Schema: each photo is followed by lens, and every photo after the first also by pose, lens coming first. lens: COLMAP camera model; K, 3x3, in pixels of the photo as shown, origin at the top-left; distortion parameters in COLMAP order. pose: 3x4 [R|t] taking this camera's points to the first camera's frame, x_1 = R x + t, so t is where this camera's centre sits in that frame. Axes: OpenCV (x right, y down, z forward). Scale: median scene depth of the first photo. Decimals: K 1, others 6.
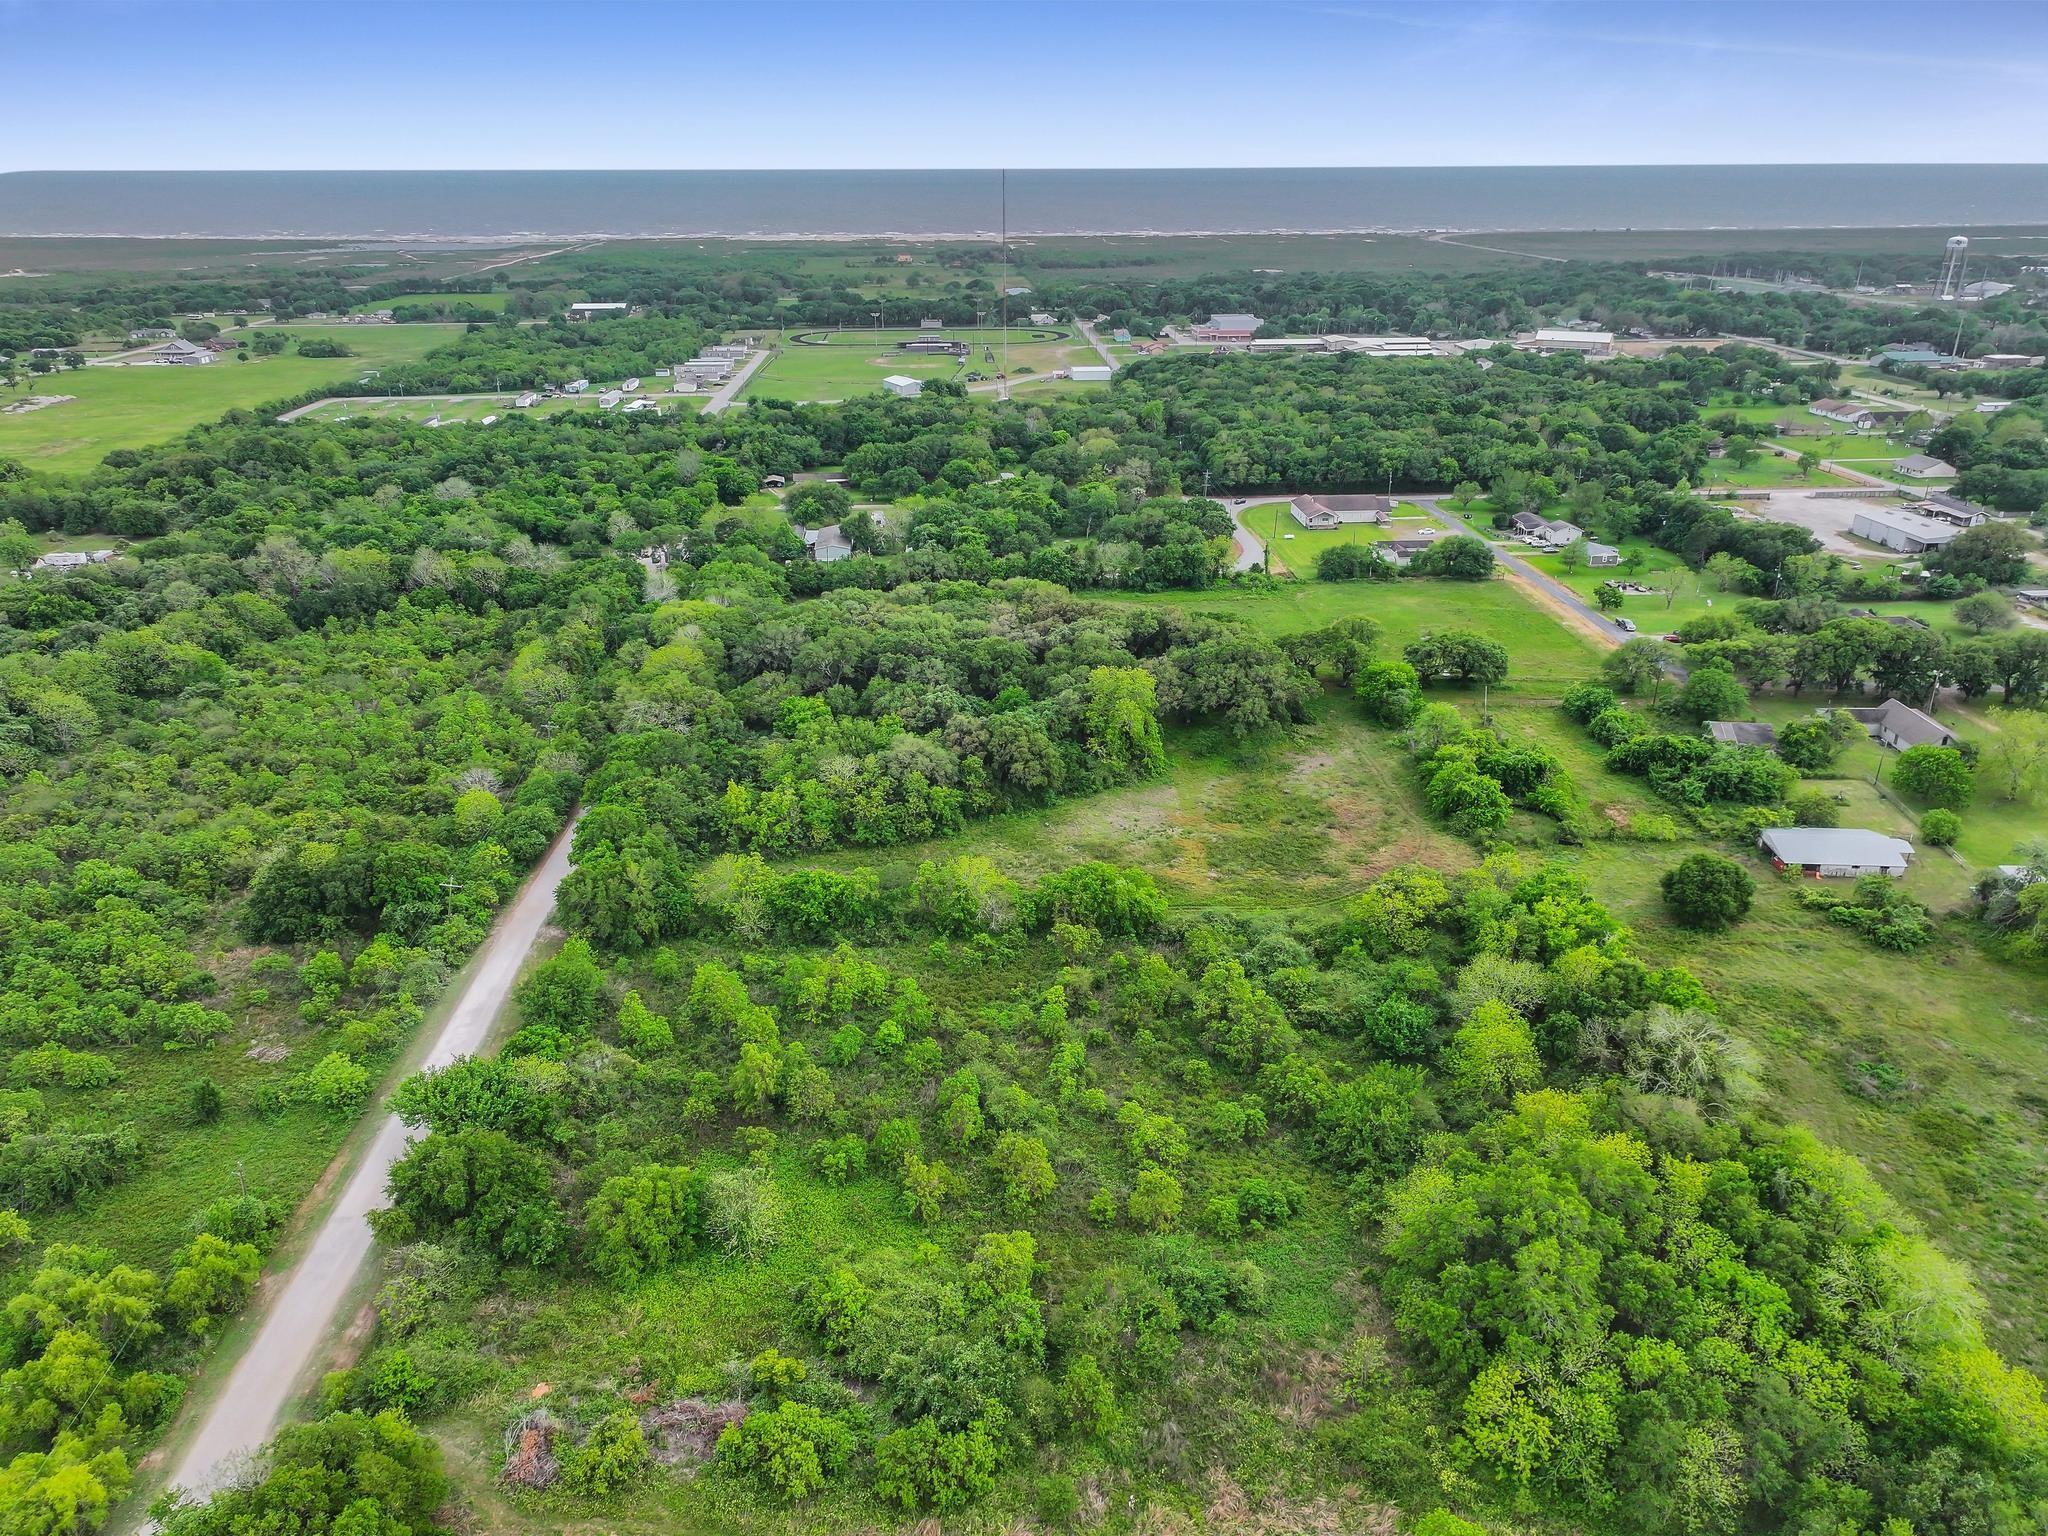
lens RADIAL K [[1431.2, 0, 1024.0], [0, 1431.2, 768.0], [0, 0, 1]] dist [0.002272, -0.004551]
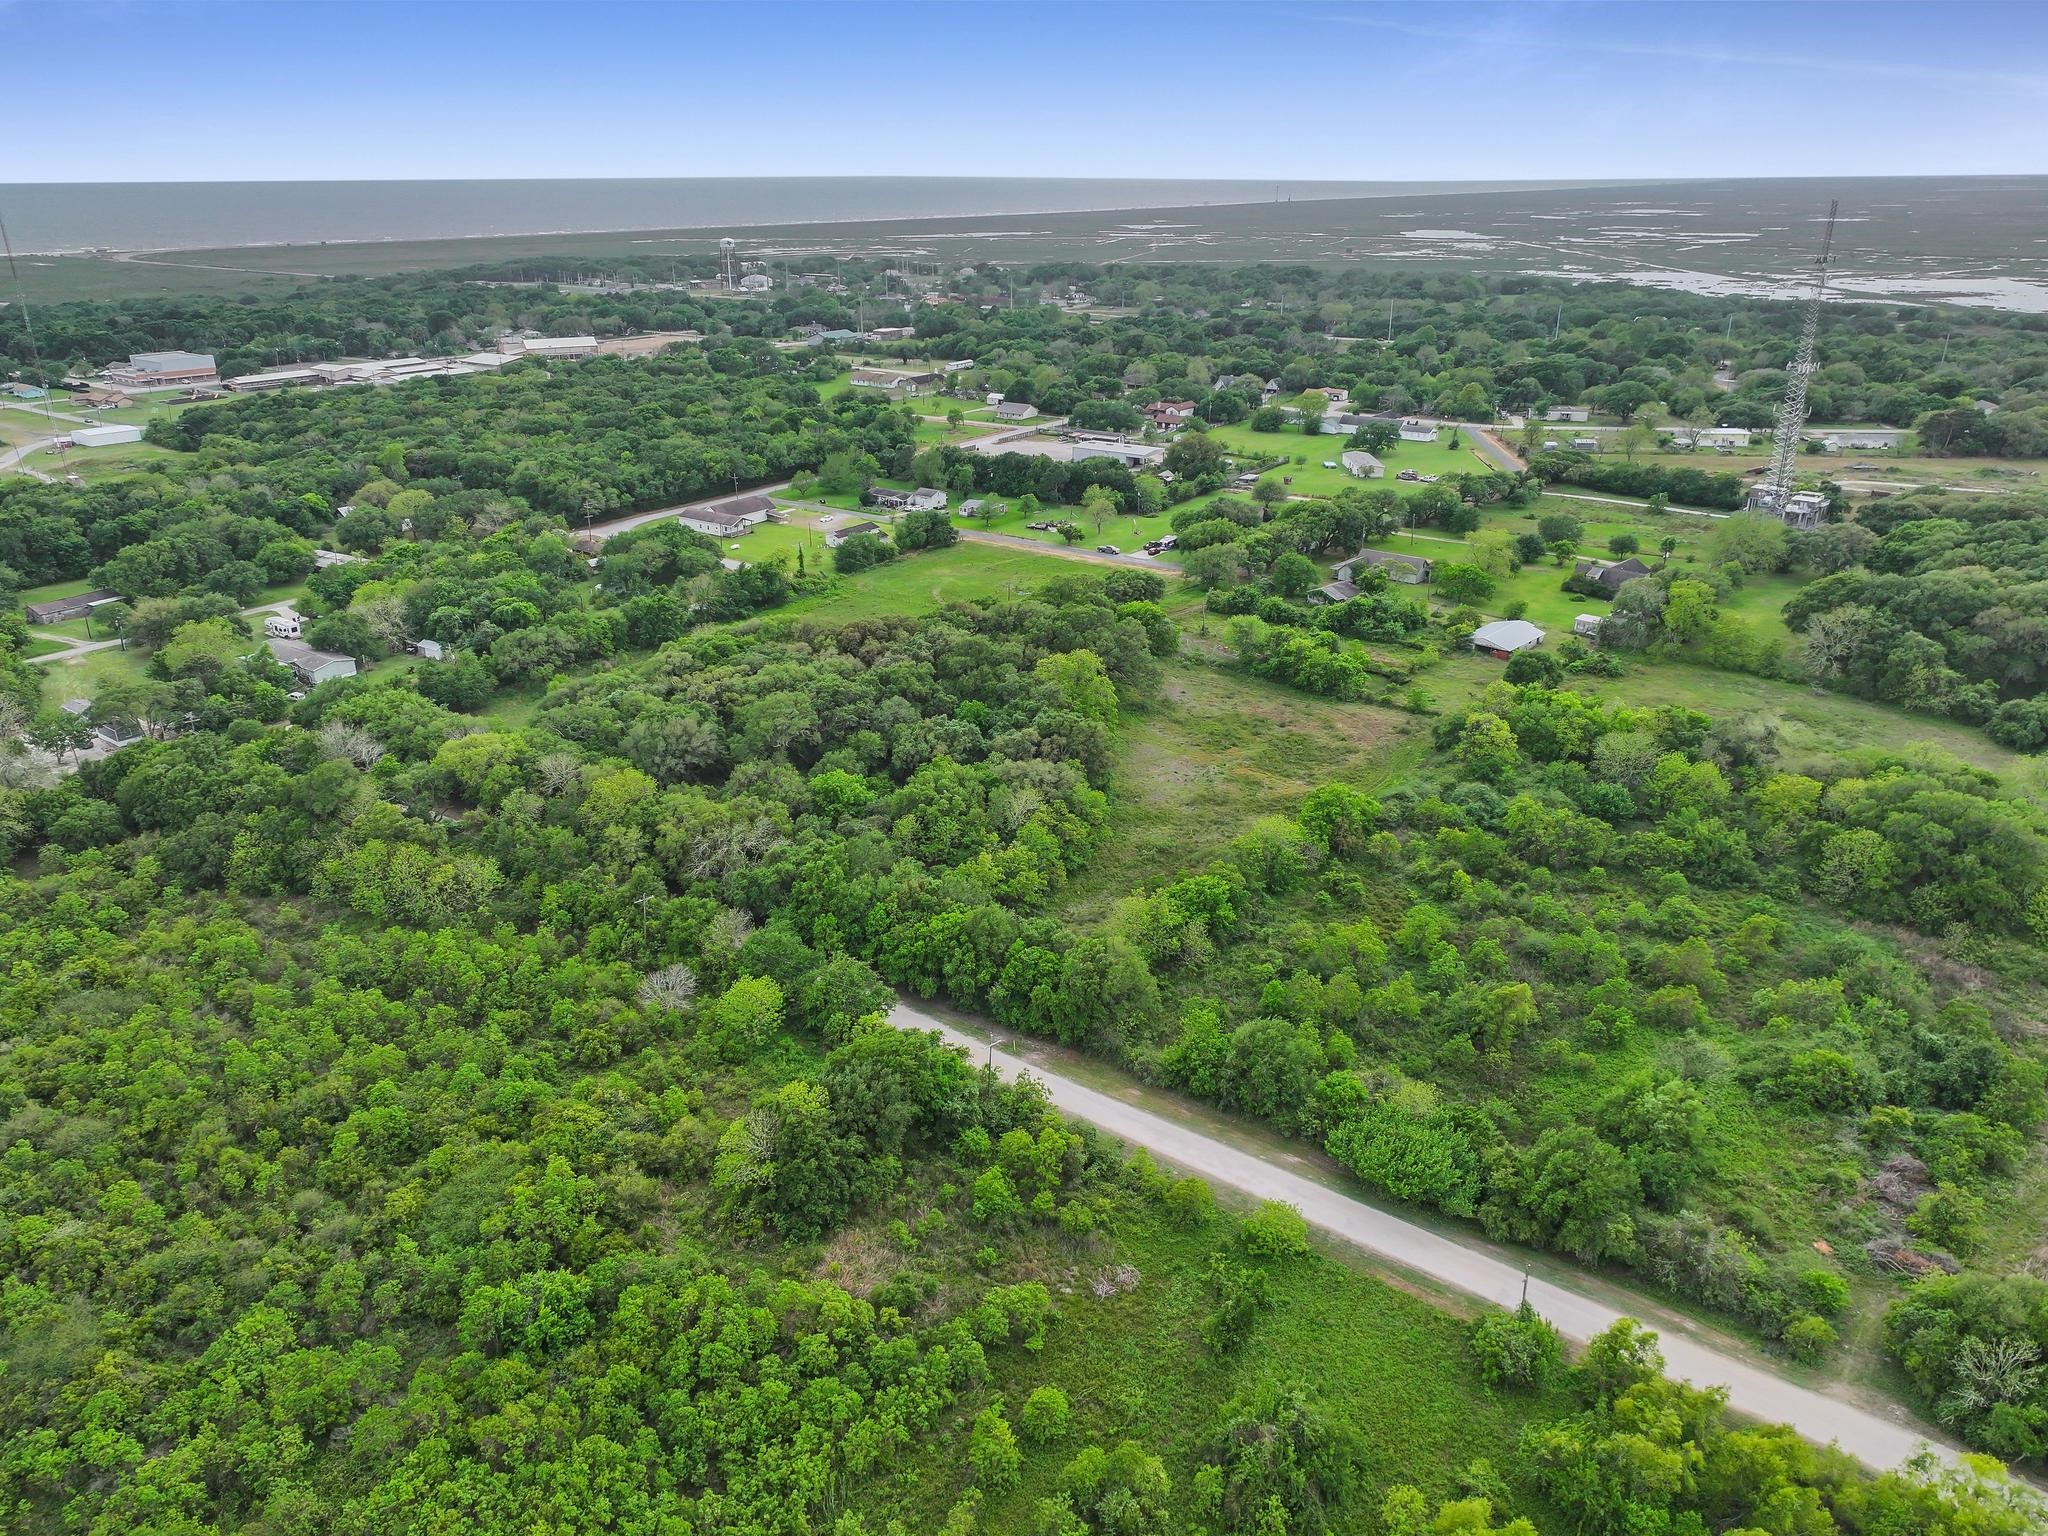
lens RADIAL K [[1443.8, 0, 1024.0], [0, 1443.8, 768.0], [0, 0, 1]] dist [-0.001750, 0.009272]
pose [[0.630907, -0.296488, 0.716974, -0.797618], [0.303582, 0.944762, 0.123544, -0.140504], [-0.713999, 0.139715, 0.686065, 0.337252]]
